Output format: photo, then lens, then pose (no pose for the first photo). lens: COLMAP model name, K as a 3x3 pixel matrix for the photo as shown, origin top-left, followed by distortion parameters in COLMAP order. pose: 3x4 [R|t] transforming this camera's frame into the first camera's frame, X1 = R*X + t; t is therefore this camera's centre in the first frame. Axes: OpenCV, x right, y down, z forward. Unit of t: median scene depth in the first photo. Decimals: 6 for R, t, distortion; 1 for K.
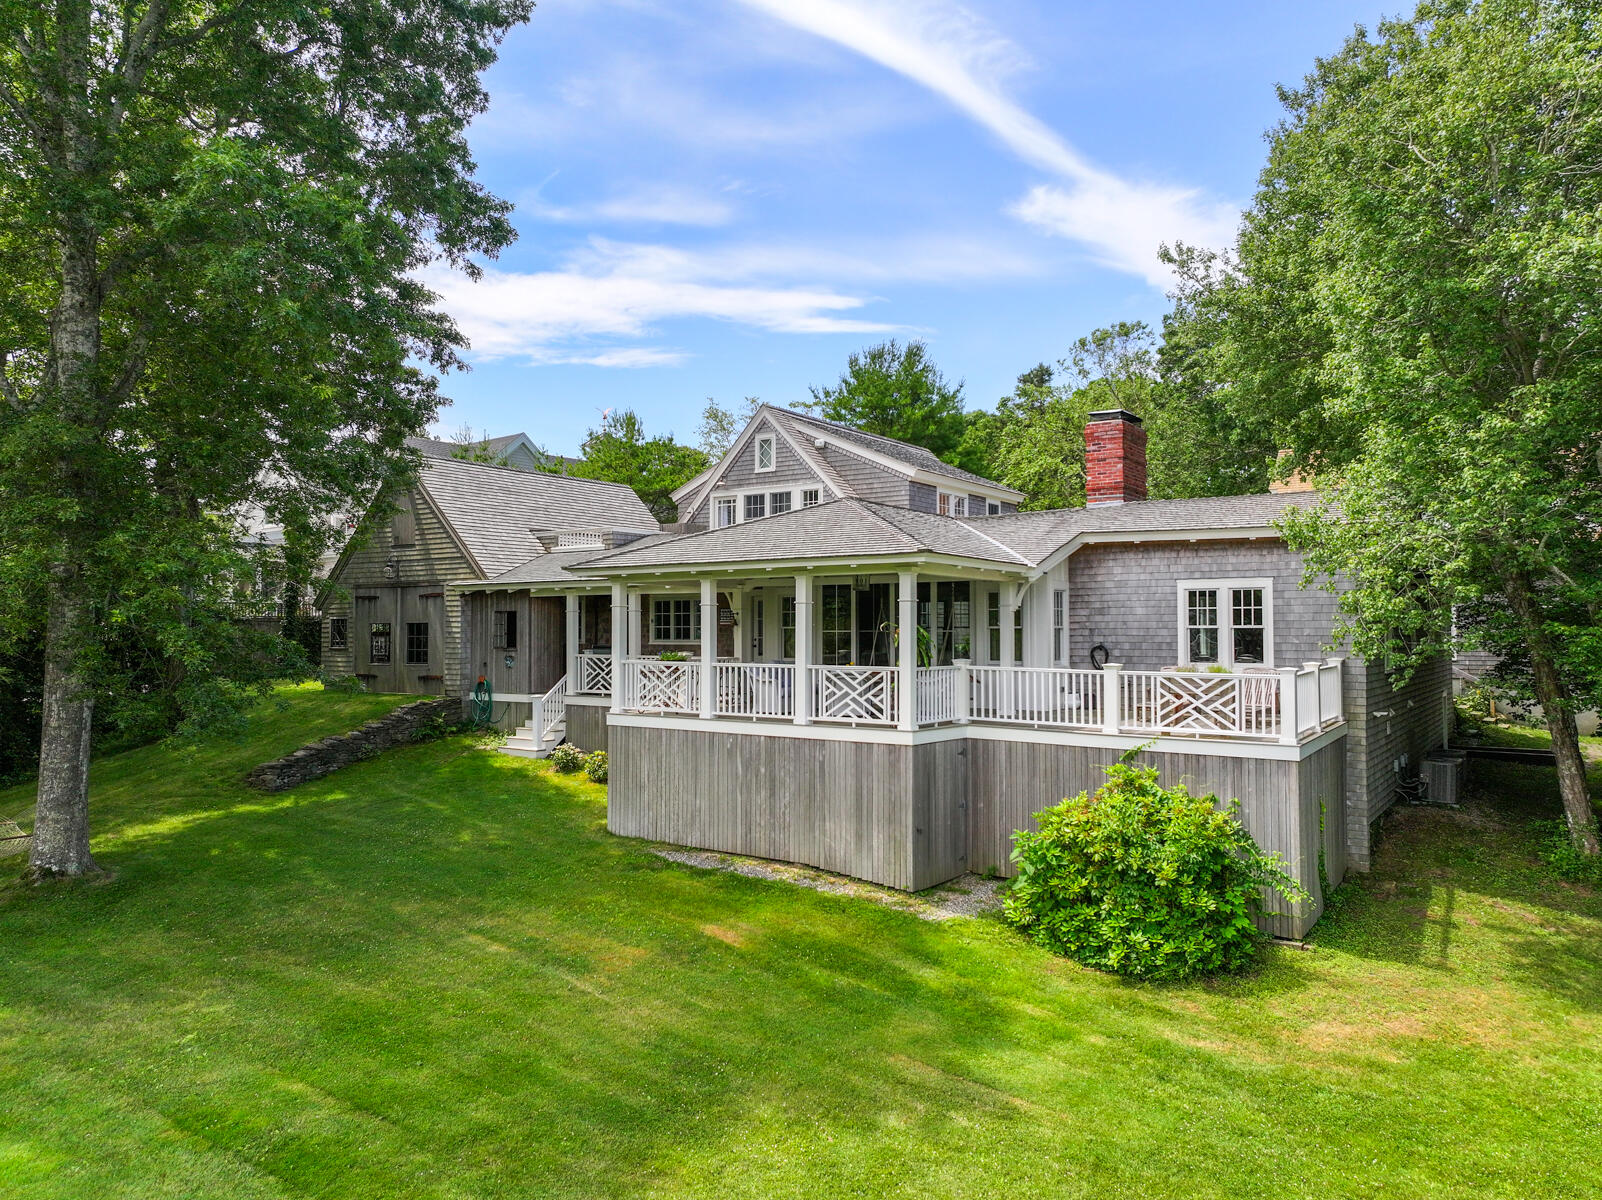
lens RADIAL K [[1141.1, 0, 800.0], [0, 1141.1, 605.5], [0, 0, 1]] dist [0.001161, -0.000051]
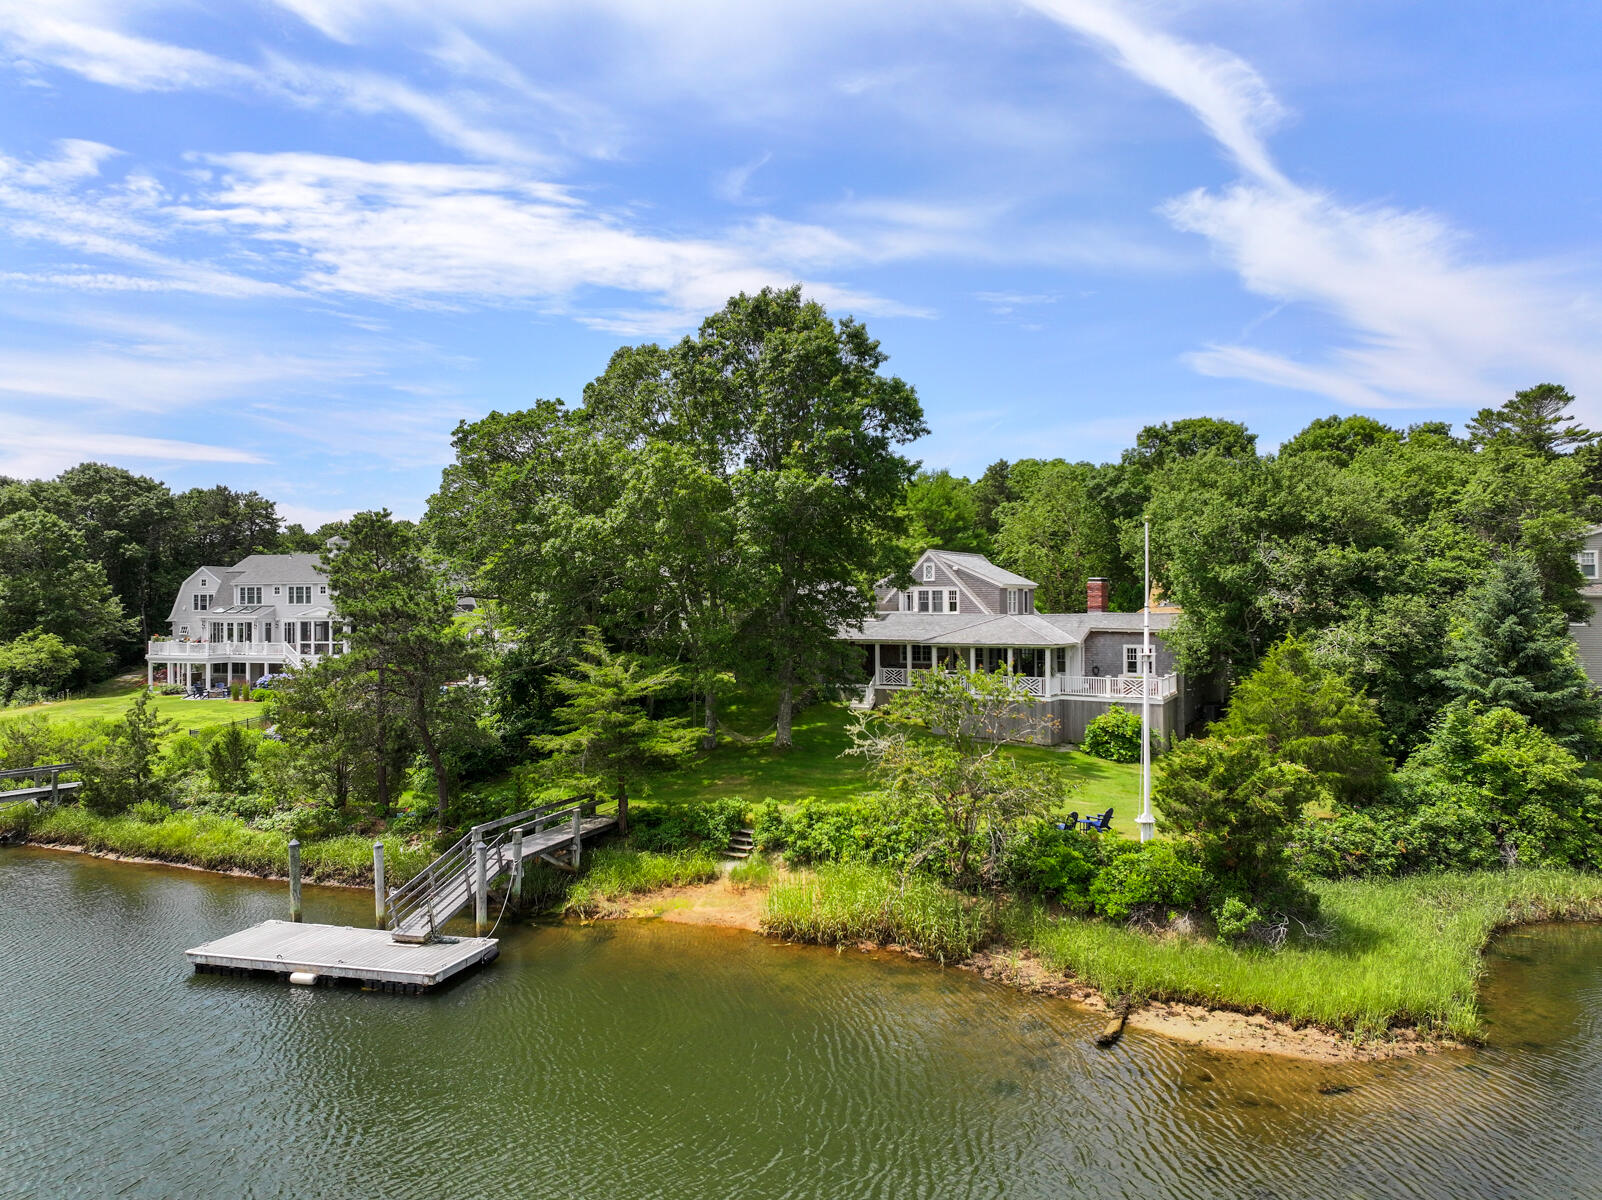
lens RADIAL K [[1141.1, 0, 800.1], [0, 1141.1, 598.4], [0, 0, 1]] dist [0.001161, -0.000051]
pose [[0.994164, -0.001338, 0.107868, -0.915359], [-0.000767, 0.999810, 0.019471, -0.222639], [-0.107874, -0.019440, 0.993974, -2.054377]]
